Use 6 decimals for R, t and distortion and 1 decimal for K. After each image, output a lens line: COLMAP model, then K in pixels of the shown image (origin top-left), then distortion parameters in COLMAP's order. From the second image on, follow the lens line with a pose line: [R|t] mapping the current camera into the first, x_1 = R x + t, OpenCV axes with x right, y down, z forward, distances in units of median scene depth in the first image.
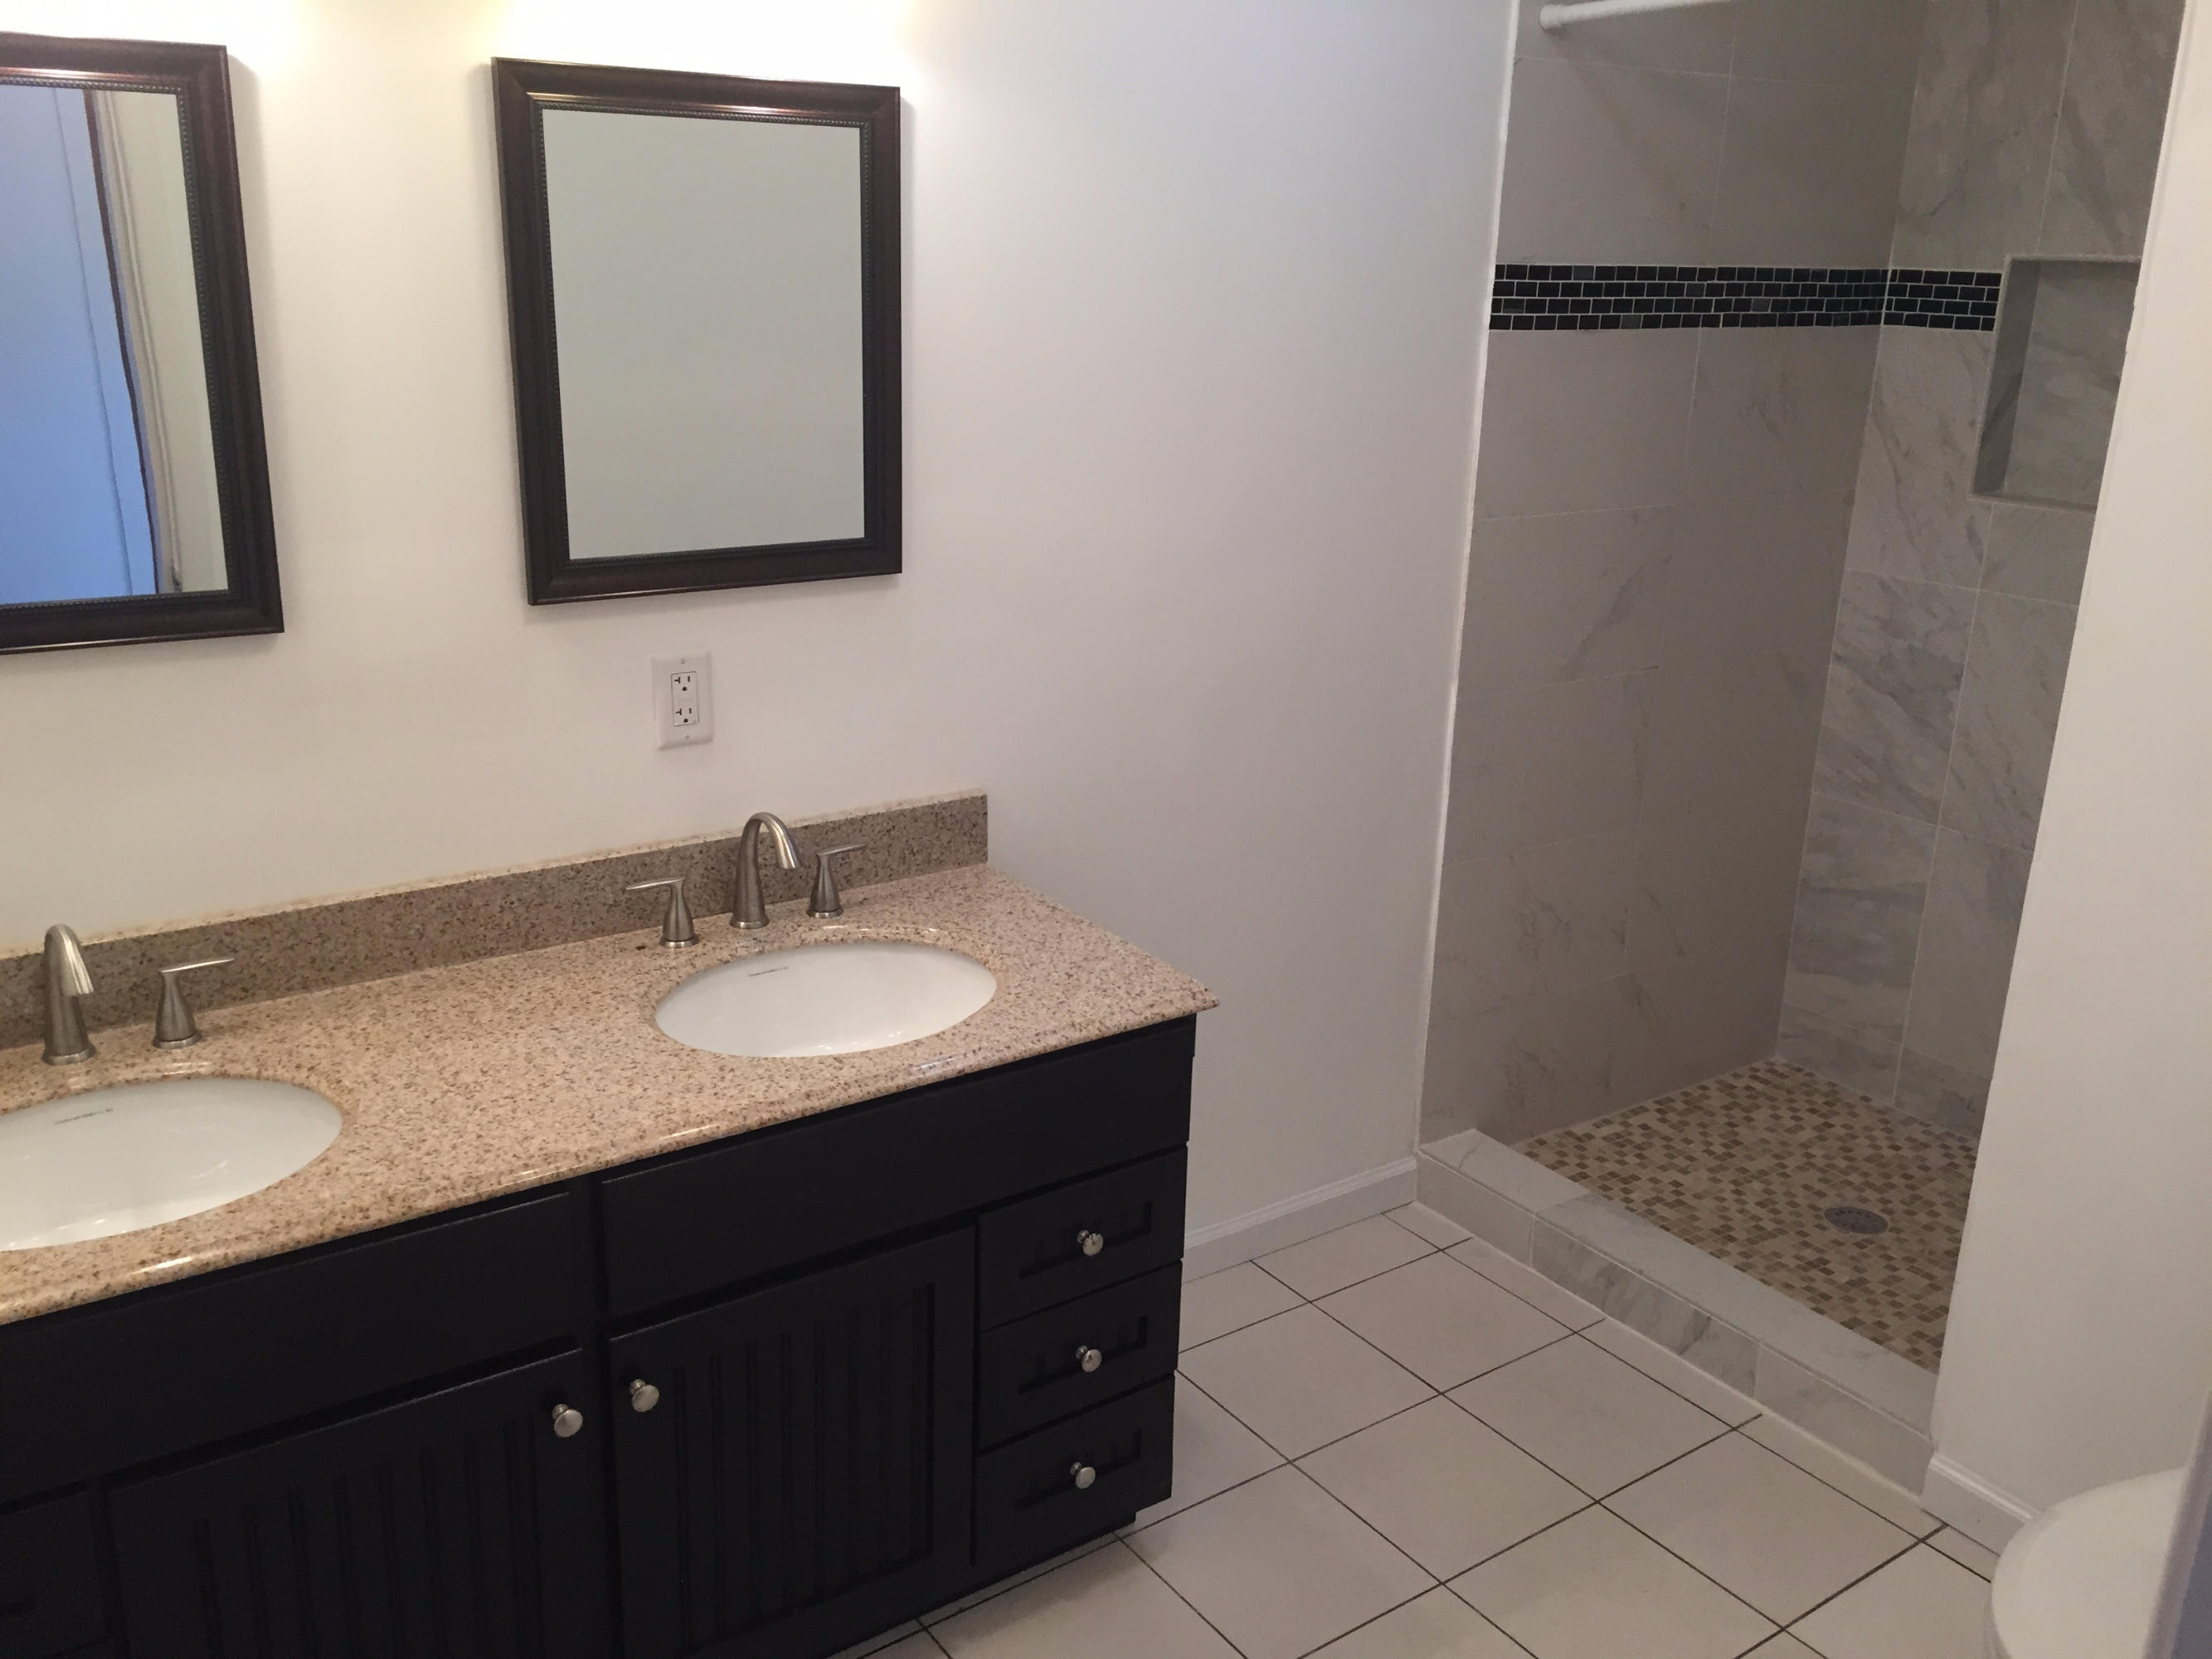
lens RADIAL K [[1903.8, 0, 1102.4], [0, 1903.8, 837.3], [0, 0, 1]] dist [0.077849, -0.098307]
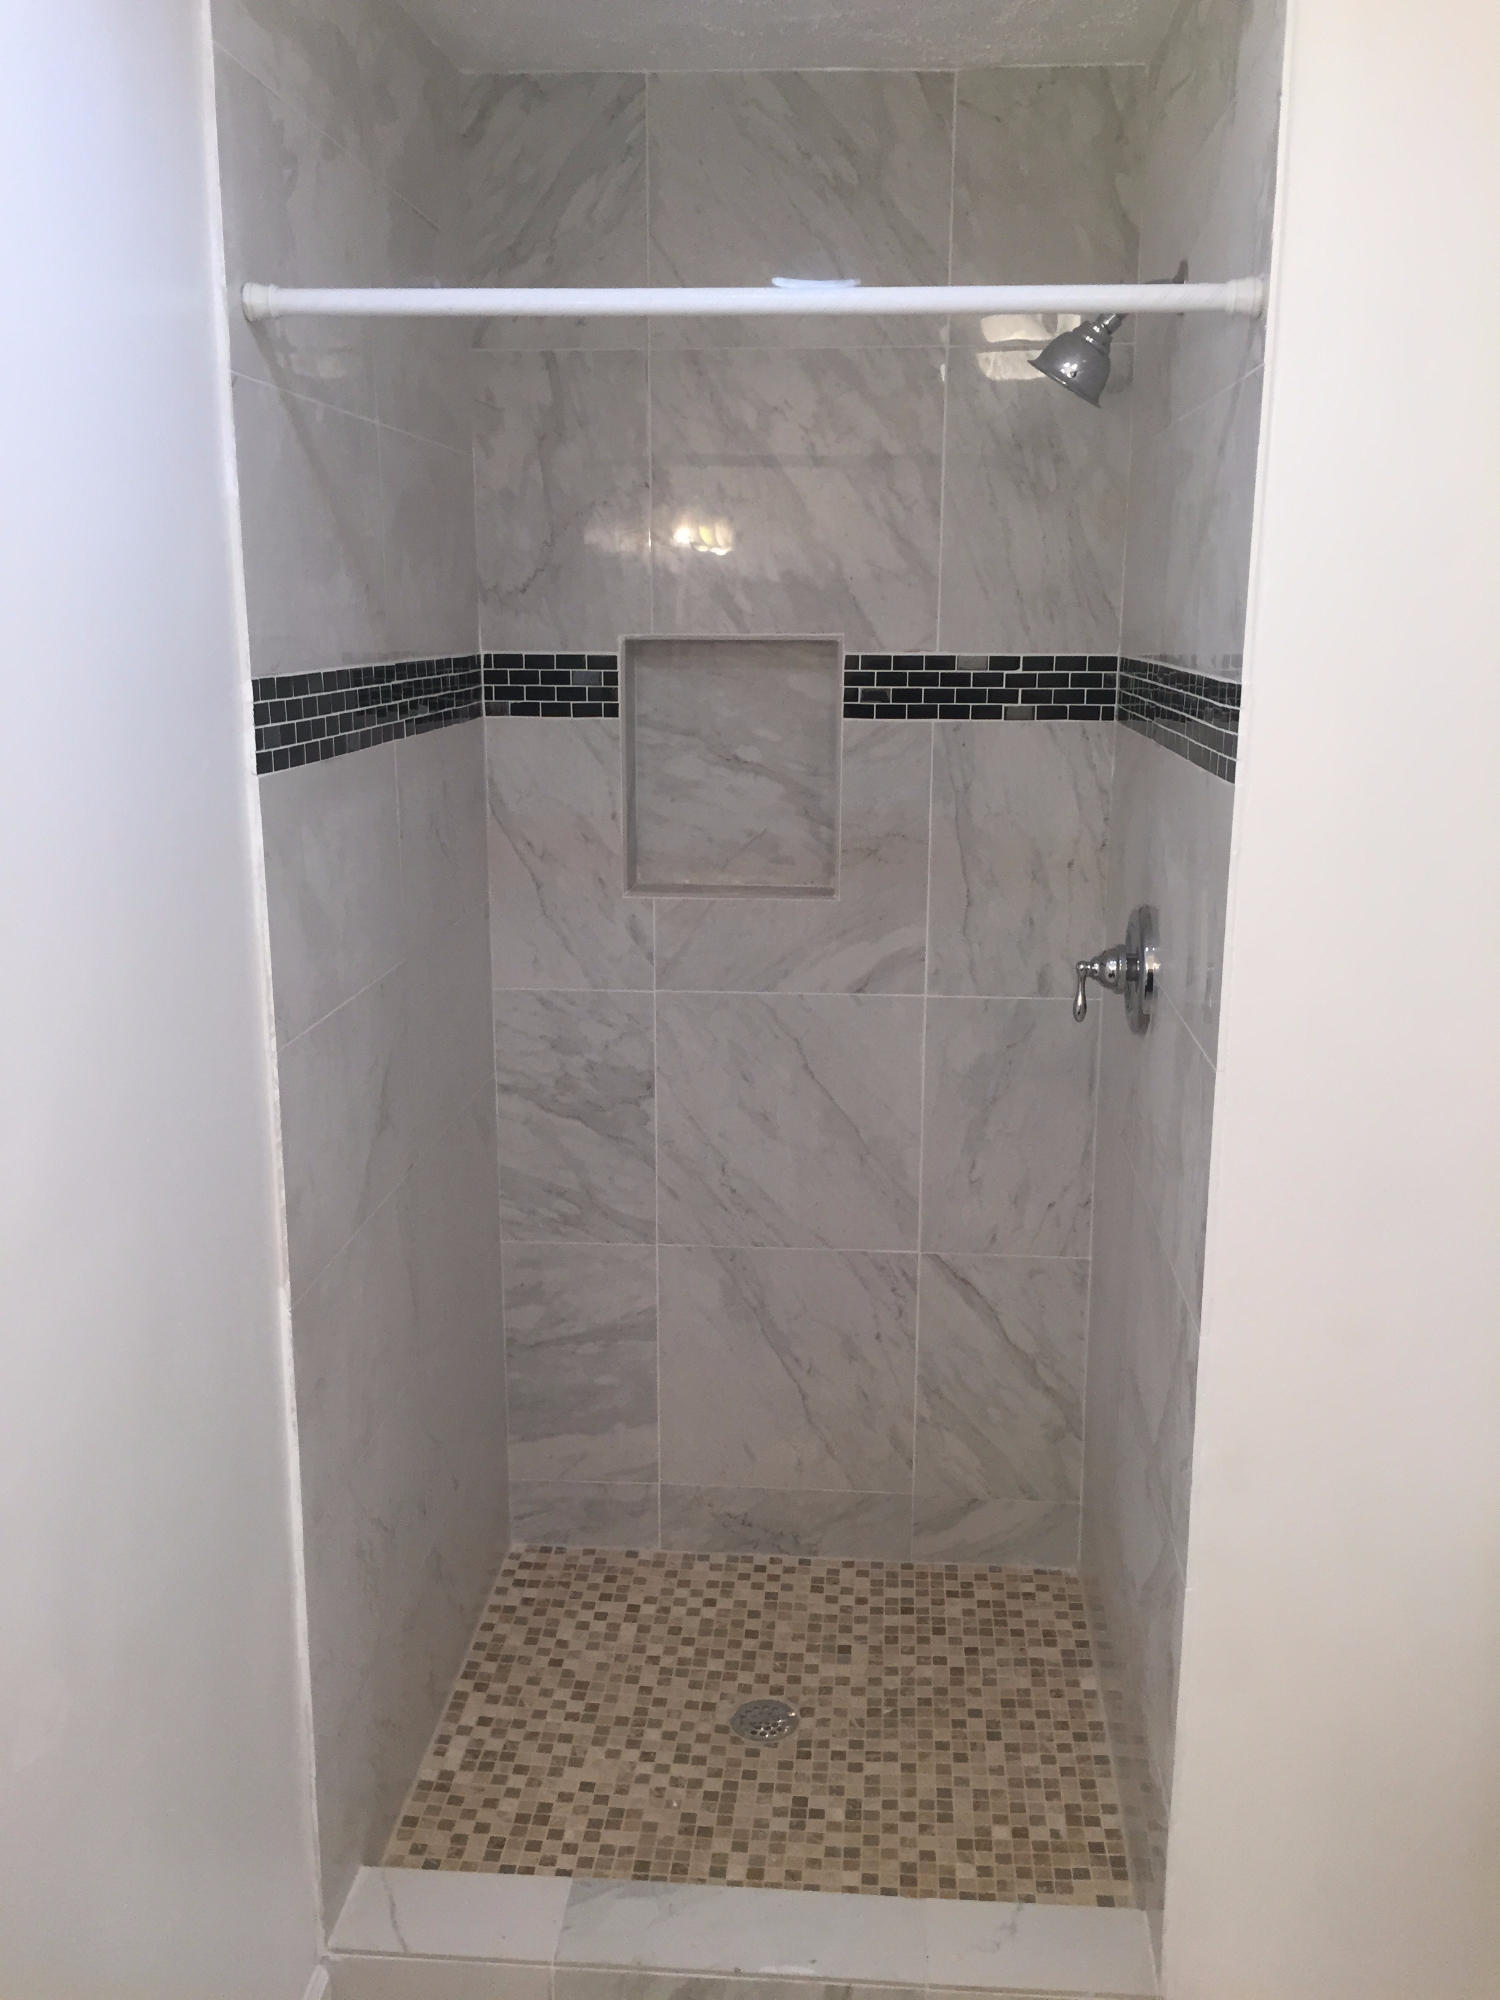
lens RADIAL K [[1721.2, 0, 752.9], [0, 1721.2, 999.4], [0, 0, 1]] dist [0.077849, -0.098307]
pose [[0.632648, -0.199349, 0.748342, -0.129484], [0.251898, 0.966727, 0.044569, -0.146327], [-0.732327, 0.160310, 0.661814, 0.414569]]
